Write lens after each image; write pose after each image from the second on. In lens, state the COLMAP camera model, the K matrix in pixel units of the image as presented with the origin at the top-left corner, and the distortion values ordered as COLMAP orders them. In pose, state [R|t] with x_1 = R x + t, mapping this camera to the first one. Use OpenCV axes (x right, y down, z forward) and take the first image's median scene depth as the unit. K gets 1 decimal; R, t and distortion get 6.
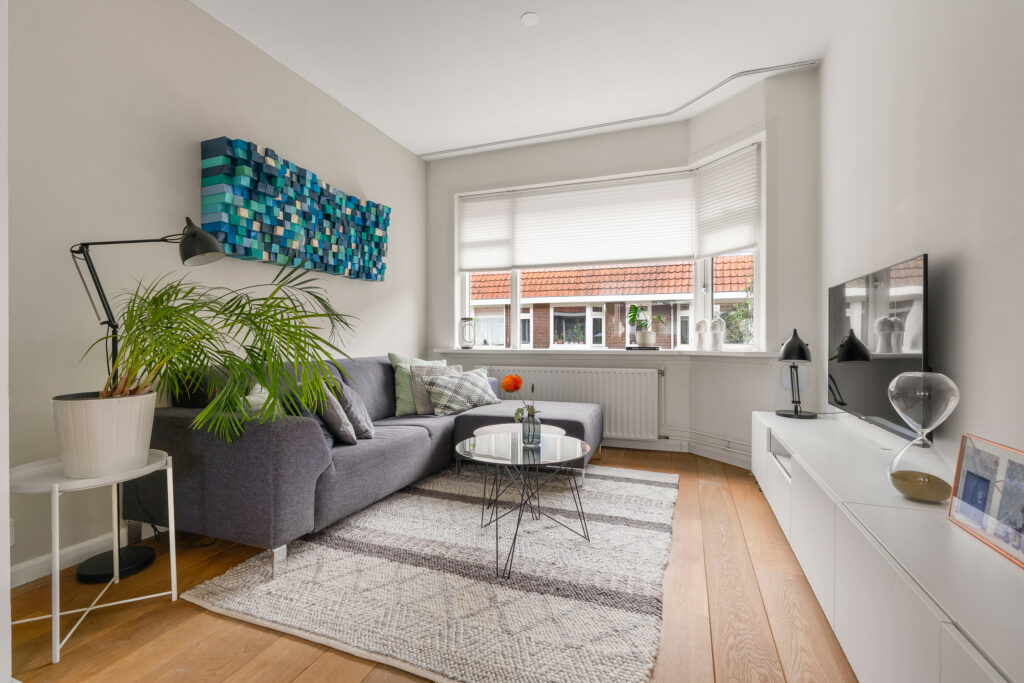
lens RADIAL K [[468.2, 0, 506.6], [0, 468.2, 340.1], [0, 0, 1]] dist [-0.009055, 0.002948]
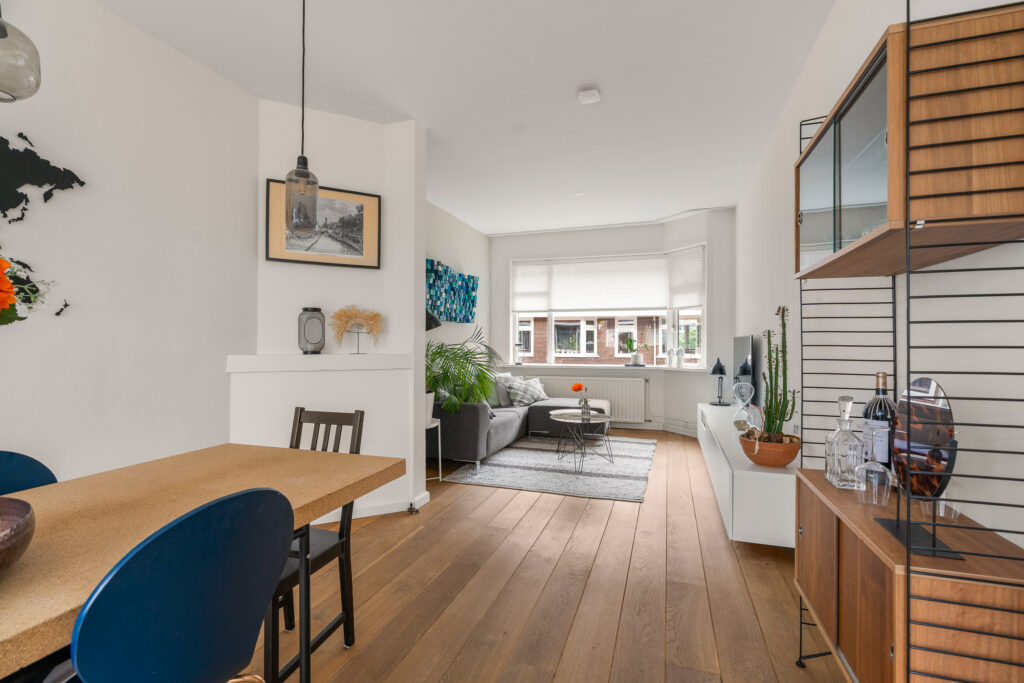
lens RADIAL K [[468.2, 0, 513.6], [0, 468.2, 344.2], [0, 0, 1]] dist [-0.009055, 0.002948]
pose [[0.998929, 0.002281, 0.046214, -0.229787], [-0.002275, 0.999997, -0.000188, -0.061968], [-0.046214, 0.000083, 0.998932, -0.670369]]
